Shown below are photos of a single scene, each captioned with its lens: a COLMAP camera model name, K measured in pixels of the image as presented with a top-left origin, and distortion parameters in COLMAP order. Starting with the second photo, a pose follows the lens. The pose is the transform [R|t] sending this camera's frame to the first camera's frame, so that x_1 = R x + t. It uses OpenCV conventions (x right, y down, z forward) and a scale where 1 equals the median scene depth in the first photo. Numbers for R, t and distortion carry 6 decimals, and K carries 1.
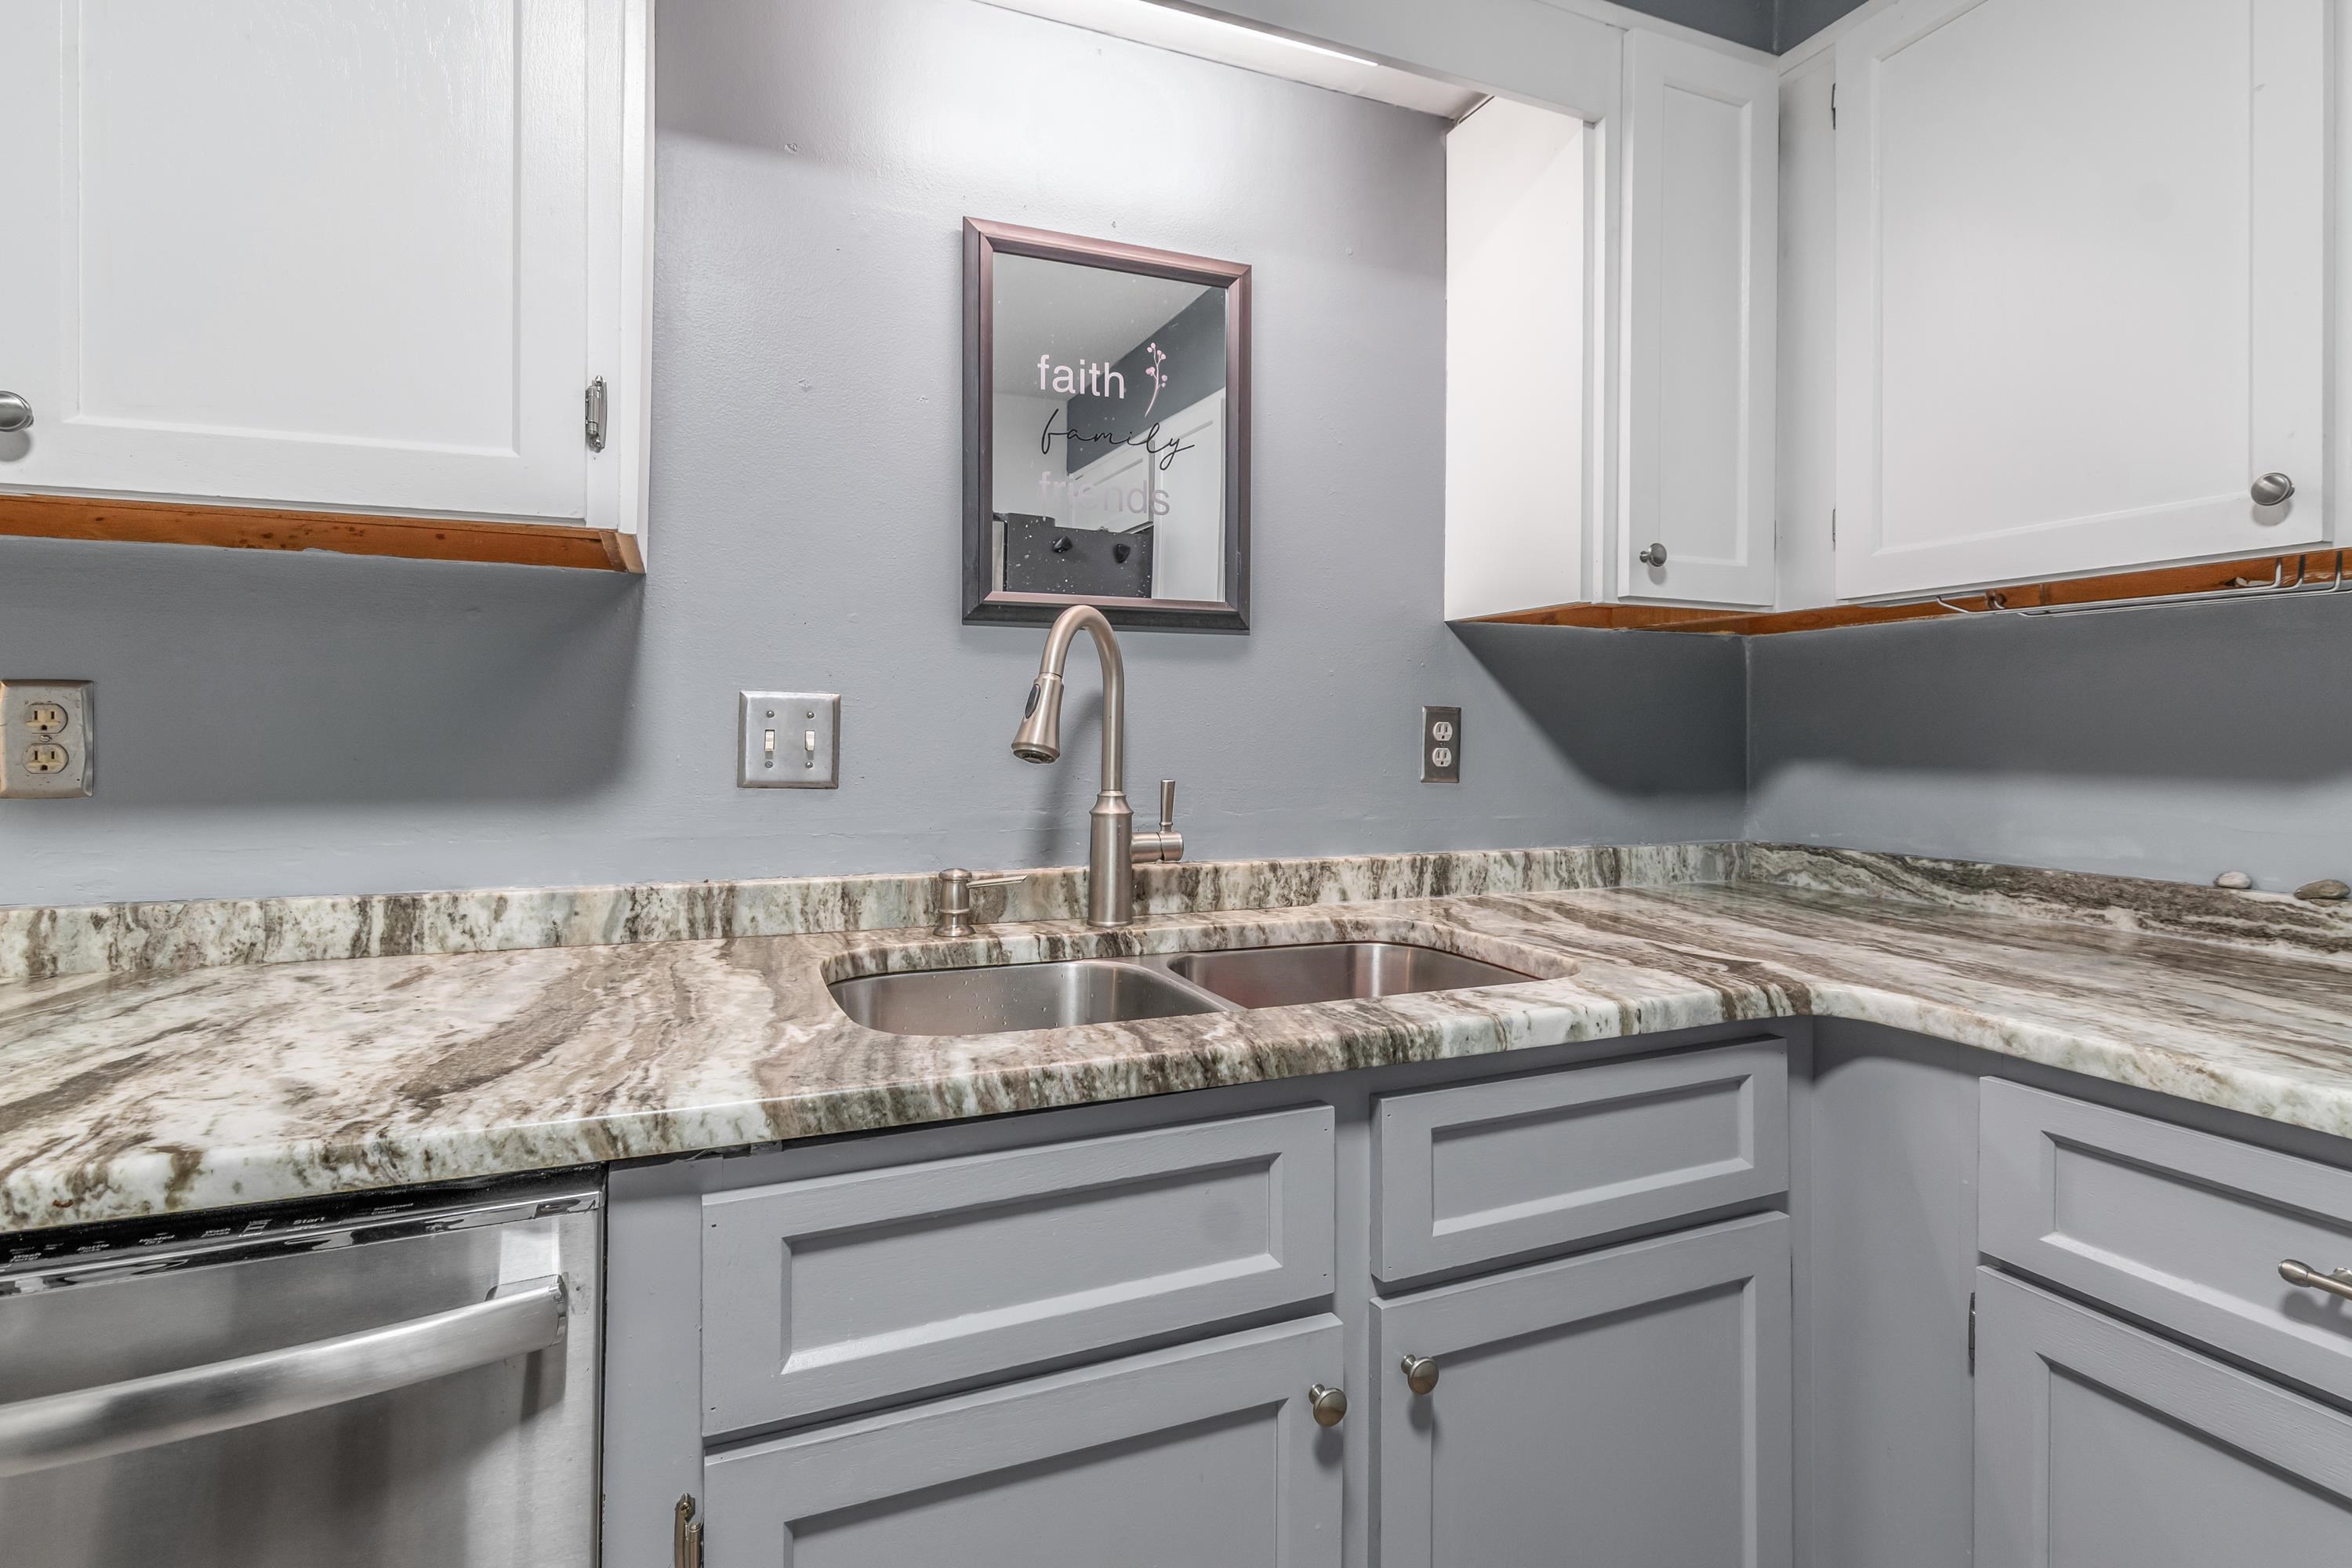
lens RADIAL K [[1175.6, 0, 1157.1], [0, 1175.6, 730.7], [0, 0, 1]] dist [0.002473, 0.000747]
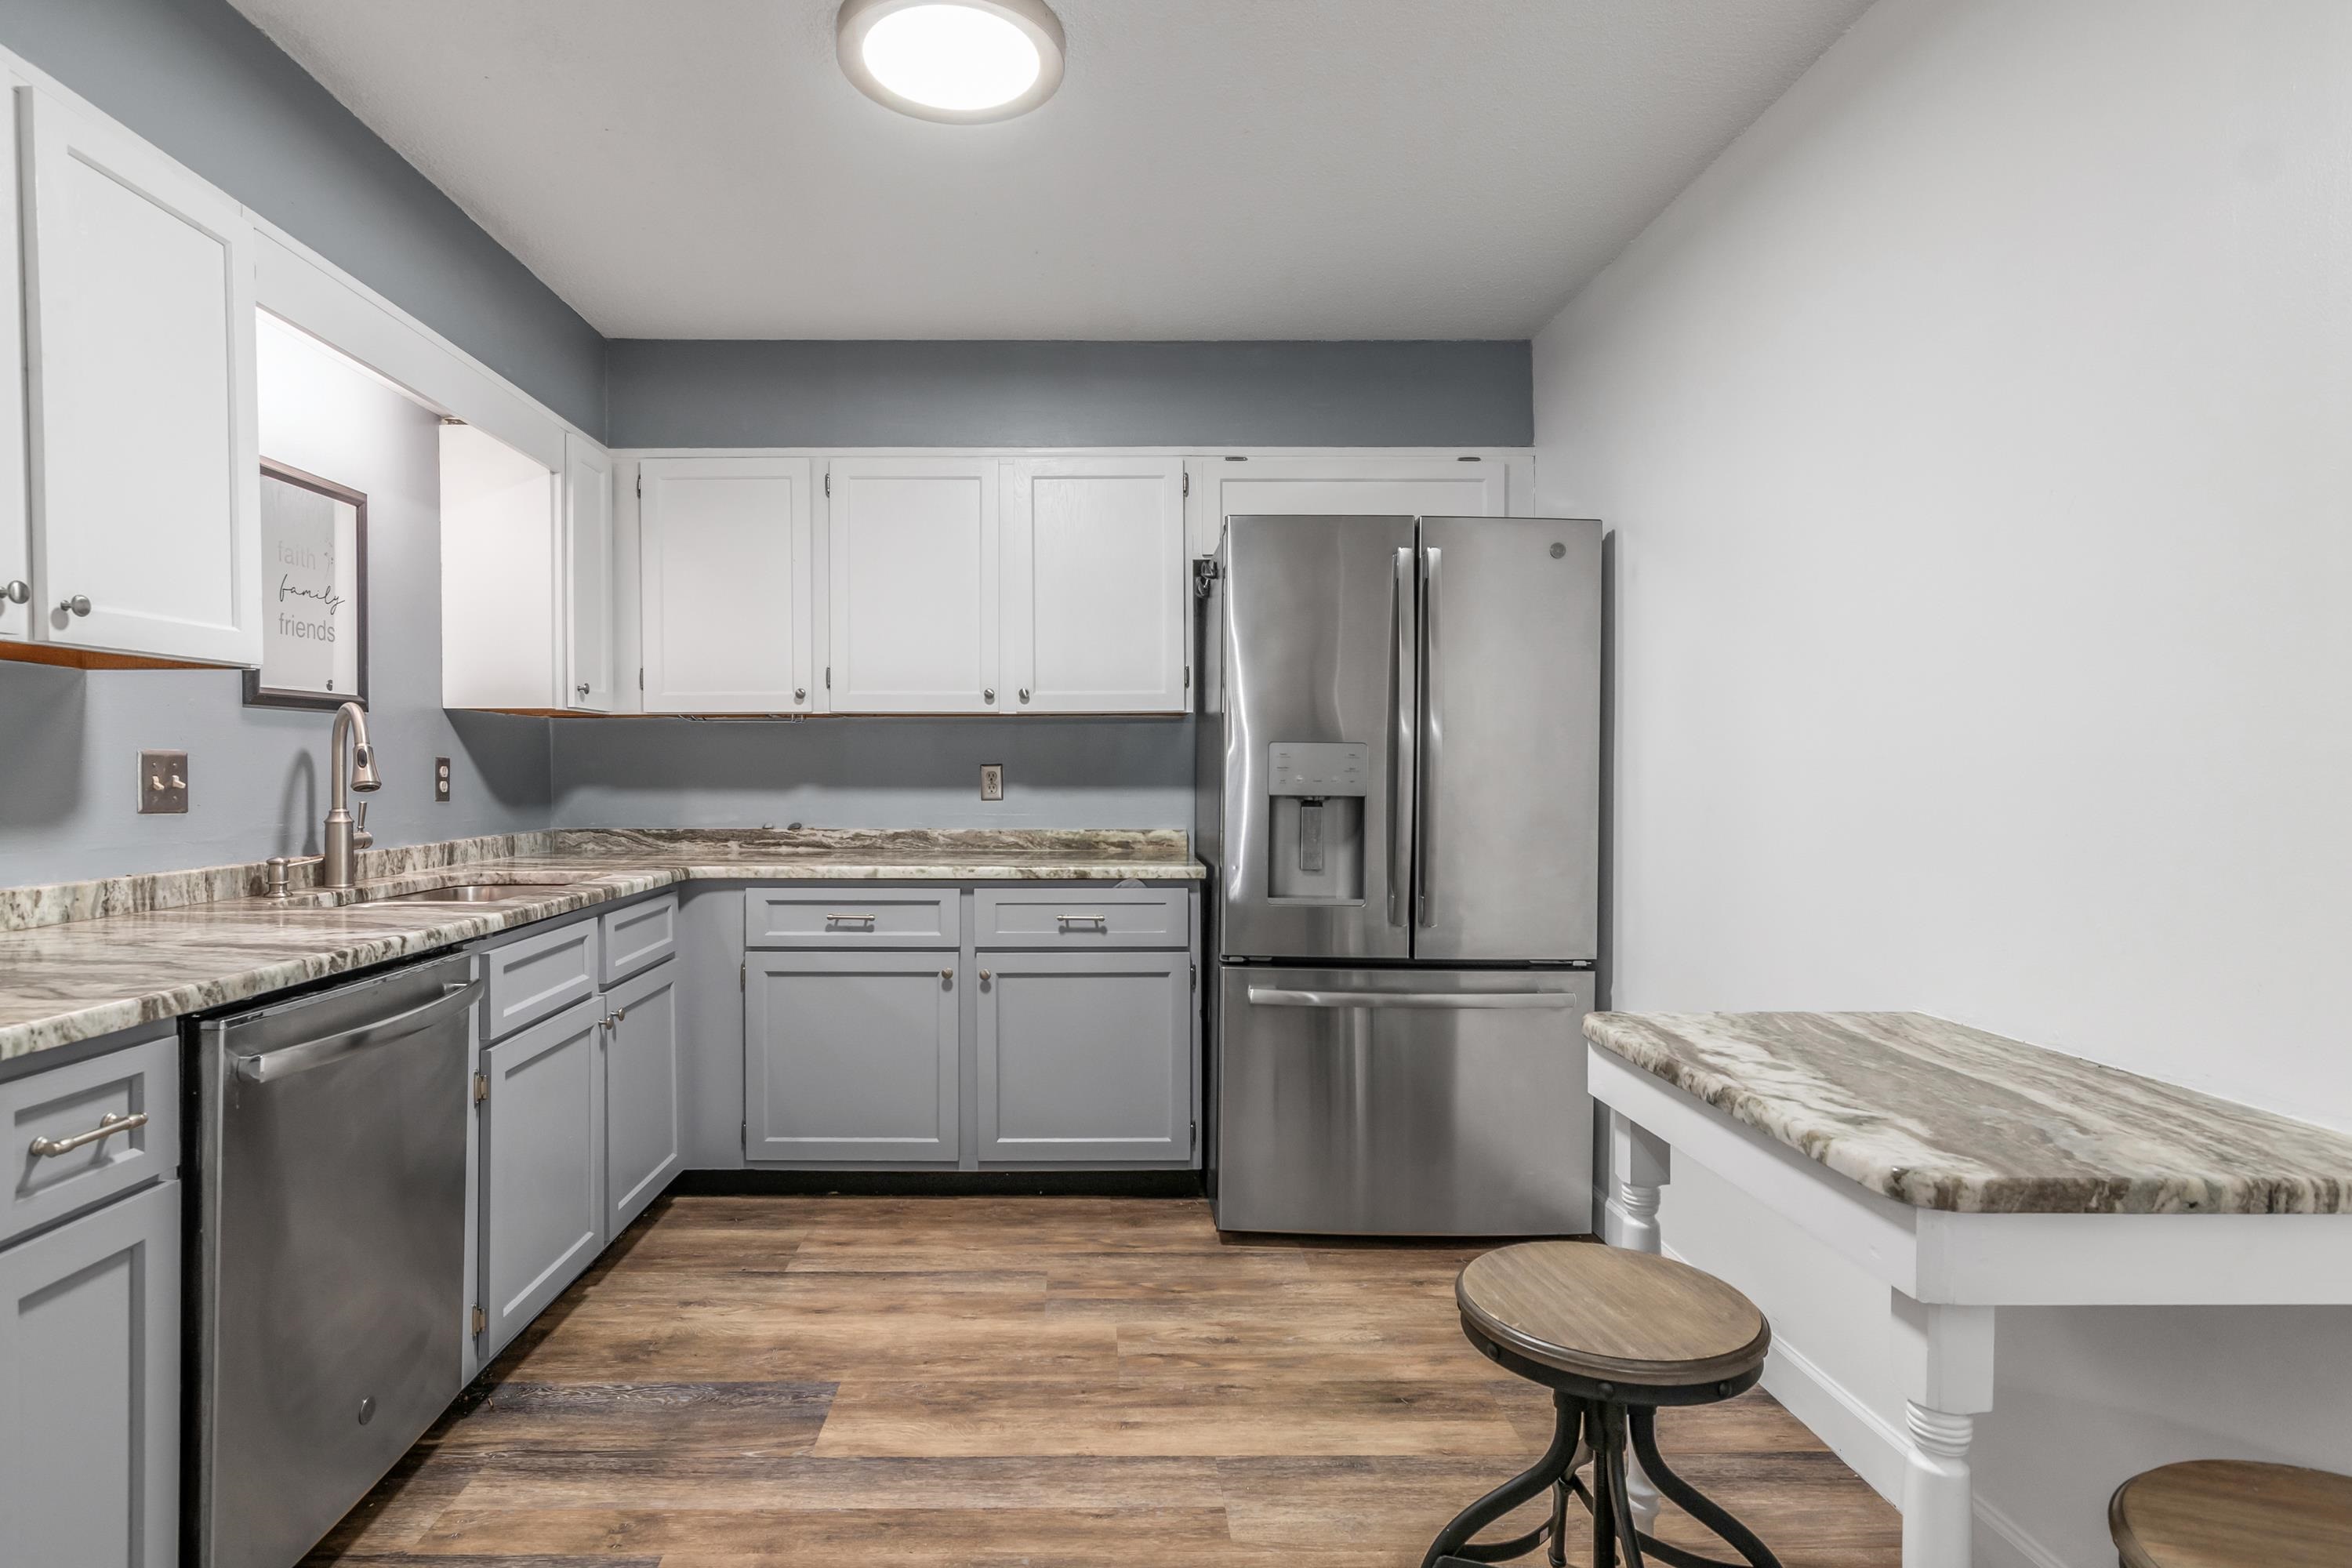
lens RADIAL K [[1200.9, 0, 1096.9], [0, 1200.9, 775.3], [0, 0, 1]] dist [-0.001887, 0.000742]
pose [[0.382684, -0.009749, 0.923828, -1.377059], [-0.001896, 0.999934, 0.011337, -0.021759], [-0.923877, -0.006090, 0.382640, -0.765213]]
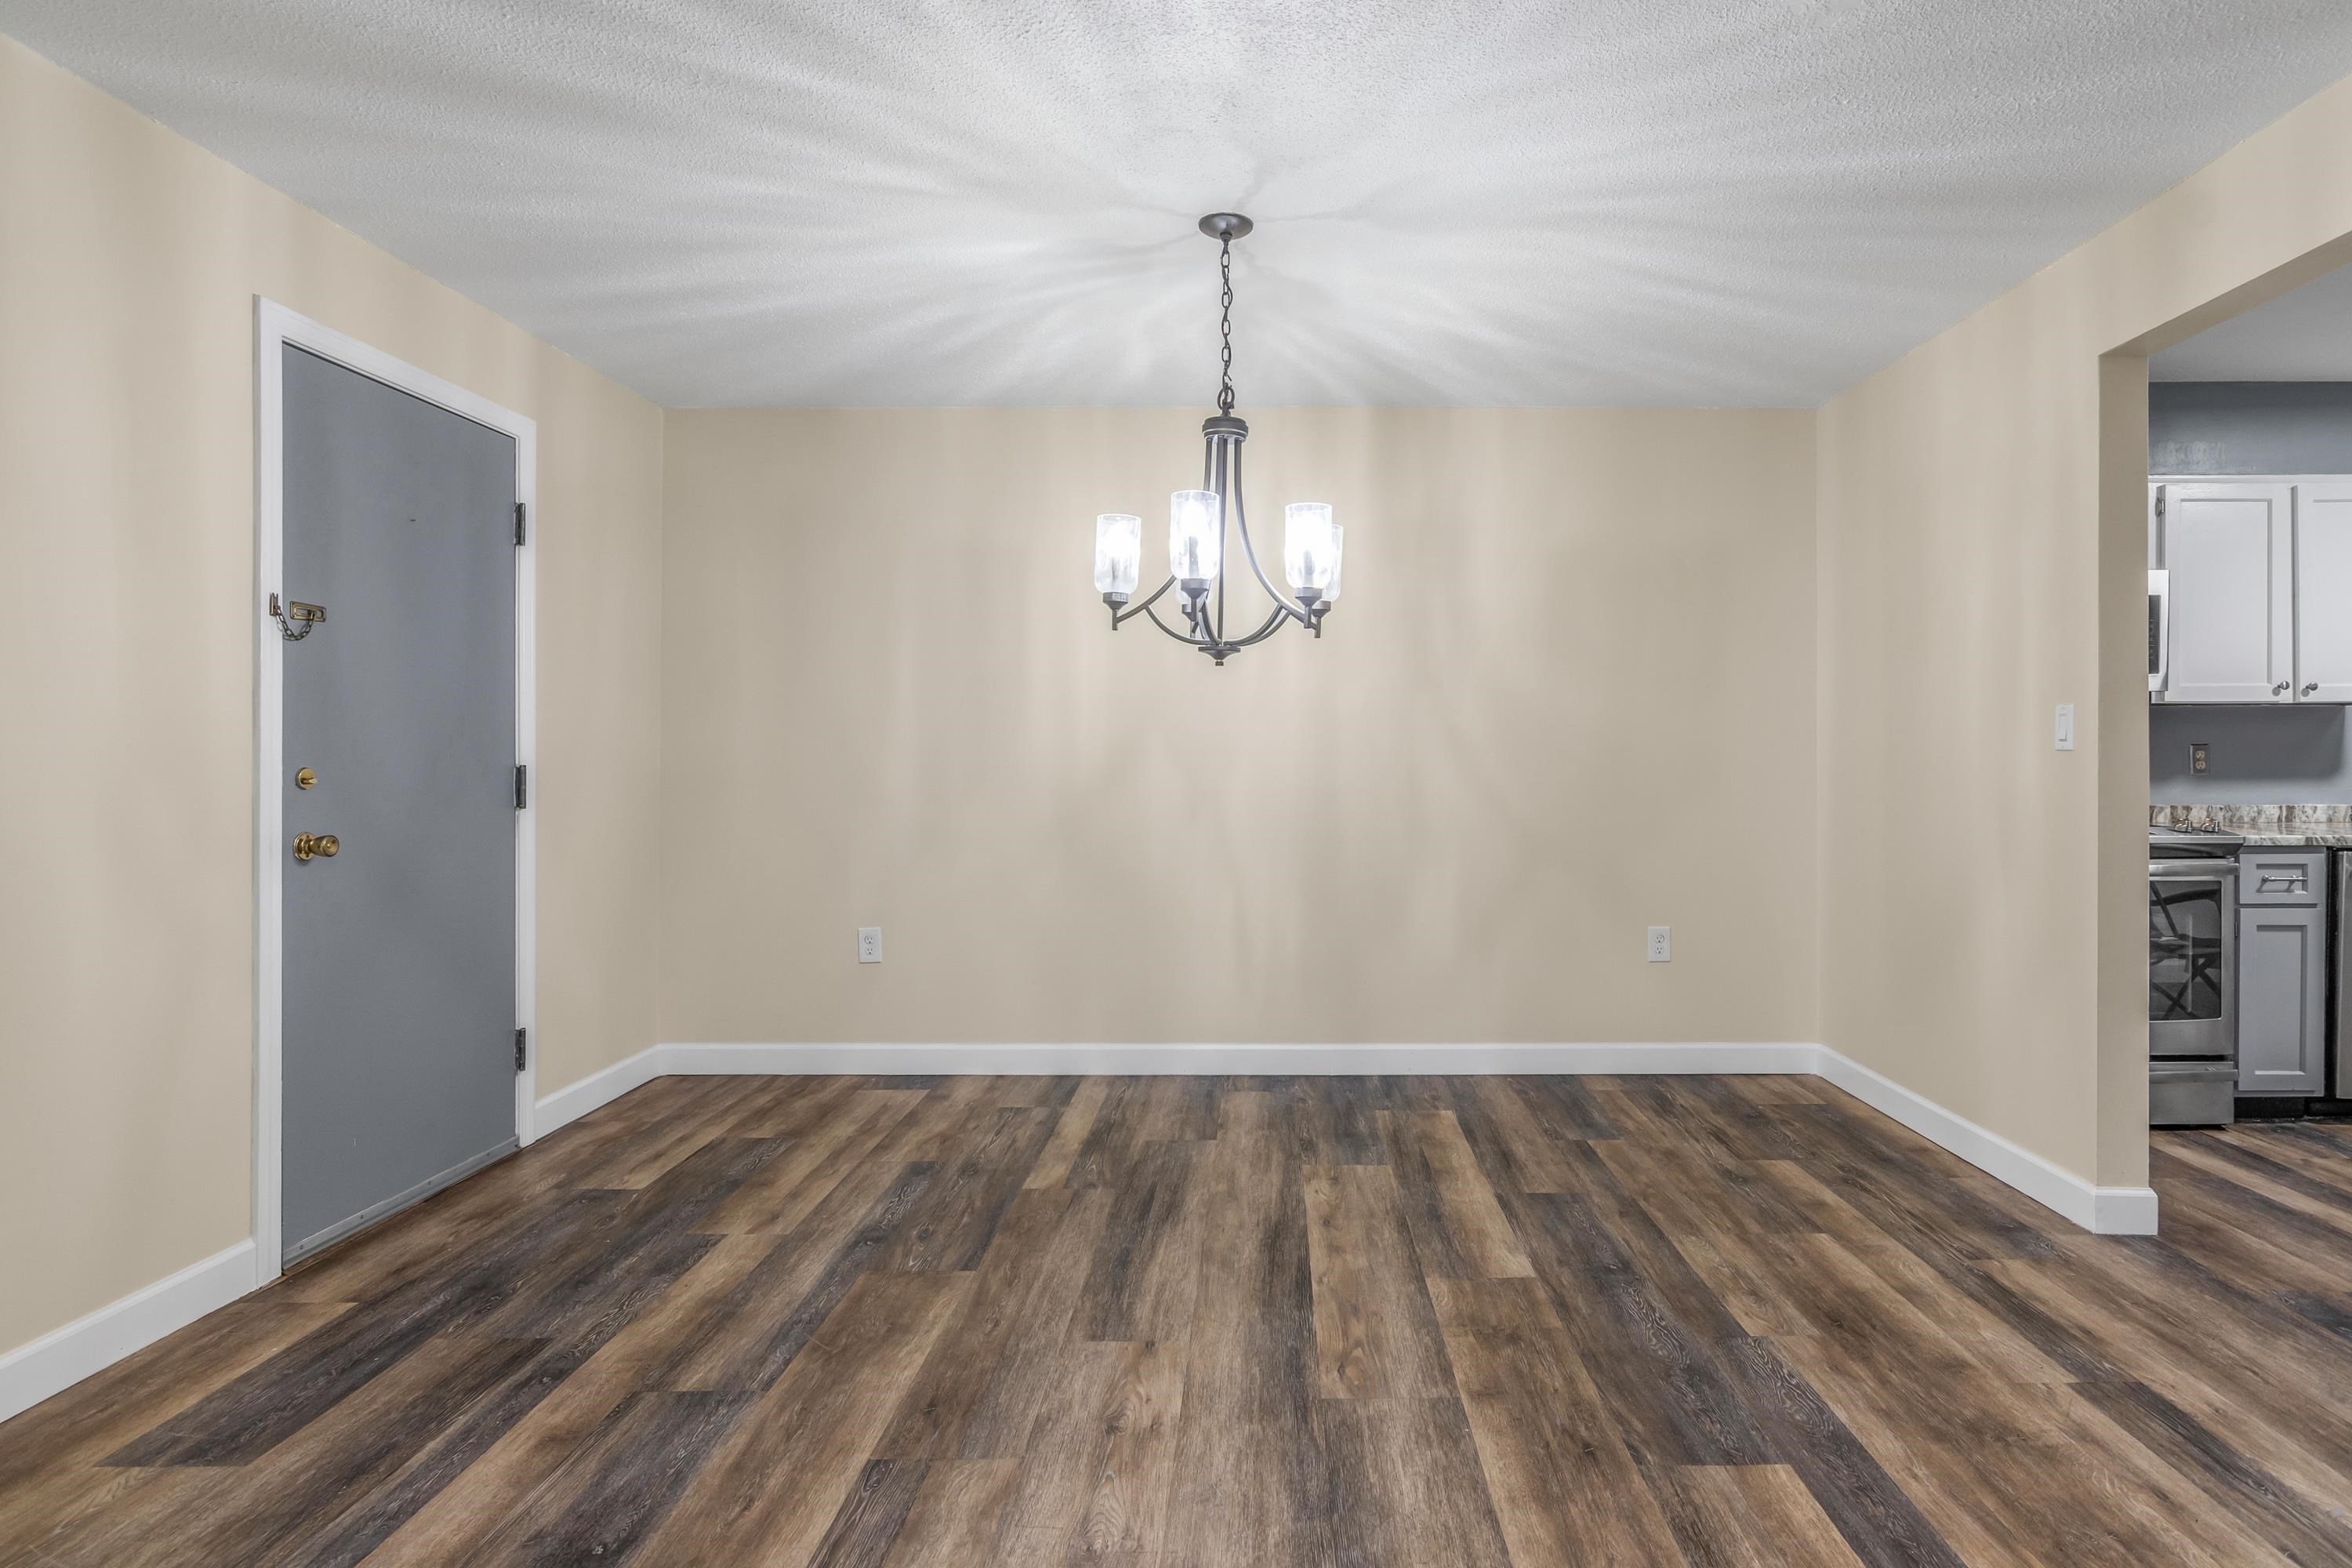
lens RADIAL K [[1164.7, 0, 1298.4], [0, 1164.7, 769.3], [0, 0, 1]] dist [0.000293, 0.000055]
pose [[0.925683, -0.003920, -0.378279, -1.893734], [0.009929, 0.999854, 0.013936, -0.037318], [0.378169, -0.016656, 0.925587, -3.010592]]
